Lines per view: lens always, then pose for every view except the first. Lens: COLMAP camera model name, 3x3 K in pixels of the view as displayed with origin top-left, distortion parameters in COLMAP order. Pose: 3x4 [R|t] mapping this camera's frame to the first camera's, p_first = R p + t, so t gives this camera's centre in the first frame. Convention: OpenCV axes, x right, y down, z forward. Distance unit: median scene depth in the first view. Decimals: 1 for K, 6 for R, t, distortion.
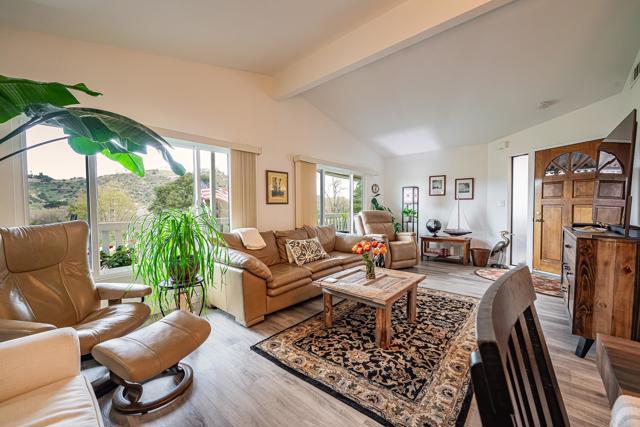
lens RADIAL K [[256.3, 0, 322.8], [0, 256.3, 216.0], [0, 0, 1]] dist [-0.003446, 0.000896]
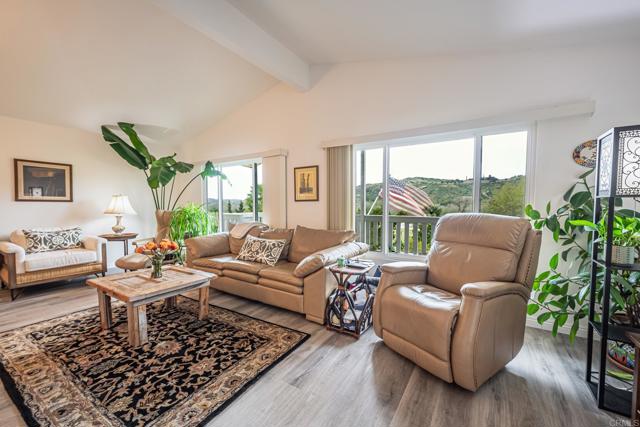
lens RADIAL K [[256.3, 0, 320.7], [0, 256.3, 214.0], [0, 0, 1]] dist [-0.003446, 0.000896]
pose [[0.149018, 0.045403, -0.987792, 1.103257], [-0.037192, 0.998496, 0.040284, -0.056269], [0.988135, 0.030735, 0.150483, 1.305372]]
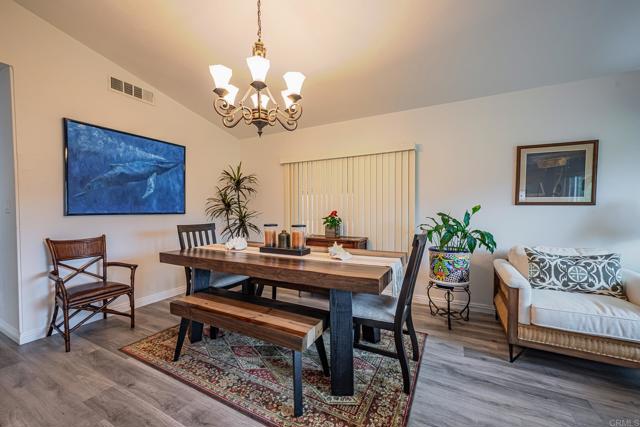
lens RADIAL K [[256.3, 0, 321.4], [0, 256.3, 215.8], [0, 0, 1]] dist [-0.003446, 0.000896]
pose [[-0.969020, 0.021084, -0.246082, 0.666869], [0.002900, 0.997252, 0.074024, -0.046080], [0.246967, 0.071017, -0.966418, 0.859255]]
